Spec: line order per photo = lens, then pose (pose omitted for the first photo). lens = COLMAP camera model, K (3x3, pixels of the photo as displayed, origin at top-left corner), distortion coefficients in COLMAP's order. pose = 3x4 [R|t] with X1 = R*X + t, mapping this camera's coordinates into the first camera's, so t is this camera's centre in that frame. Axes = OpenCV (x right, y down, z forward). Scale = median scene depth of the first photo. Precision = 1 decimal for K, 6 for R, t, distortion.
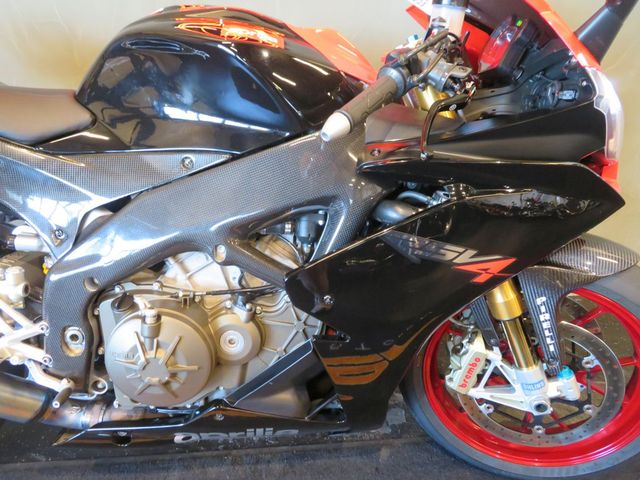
lens RADIAL K [[456.2, 0, 320.0], [0, 456.2, 240.0], [0, 0, 1]] dist [-0.007398, 0.001079]
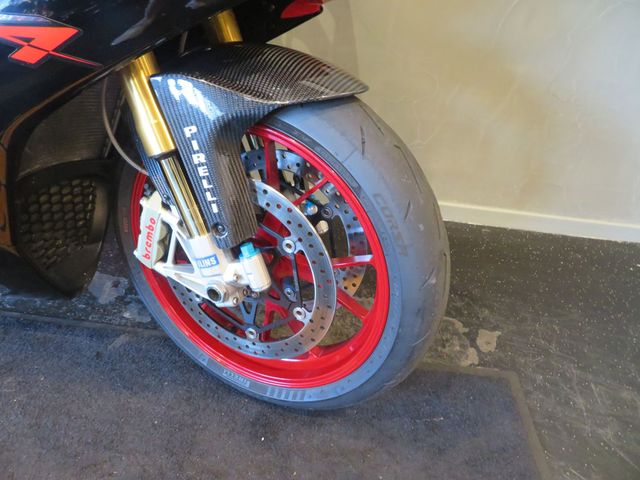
lens RADIAL K [[456.2, 0, 320.0], [0, 456.2, 240.0], [0, 0, 1]] dist [-0.007398, 0.001079]
pose [[0.982322, 0.153992, -0.106442, 0.754651], [-0.139899, 0.981705, 0.129167, 0.173414], [0.124385, -0.111993, 0.985893, 0.327630]]
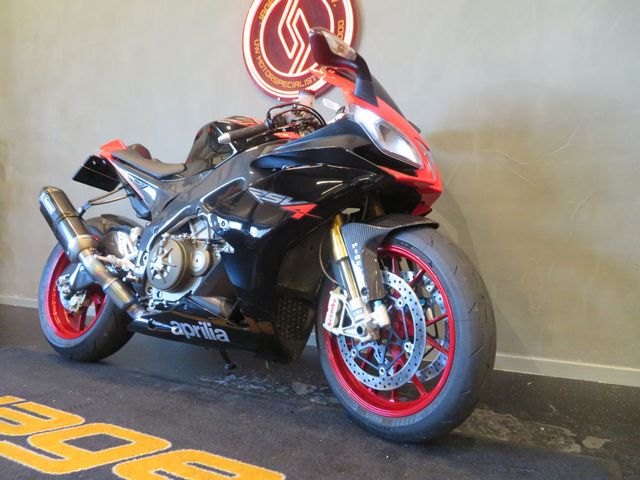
lens RADIAL K [[456.2, 0, 320.0], [0, 456.2, 240.0], [0, 0, 1]] dist [-0.007398, 0.001079]
pose [[0.835757, -0.024570, -0.548550, 1.193095], [-0.221528, 0.899002, -0.377783, 0.697739], [0.502430, 0.437254, 0.745904, -0.191676]]
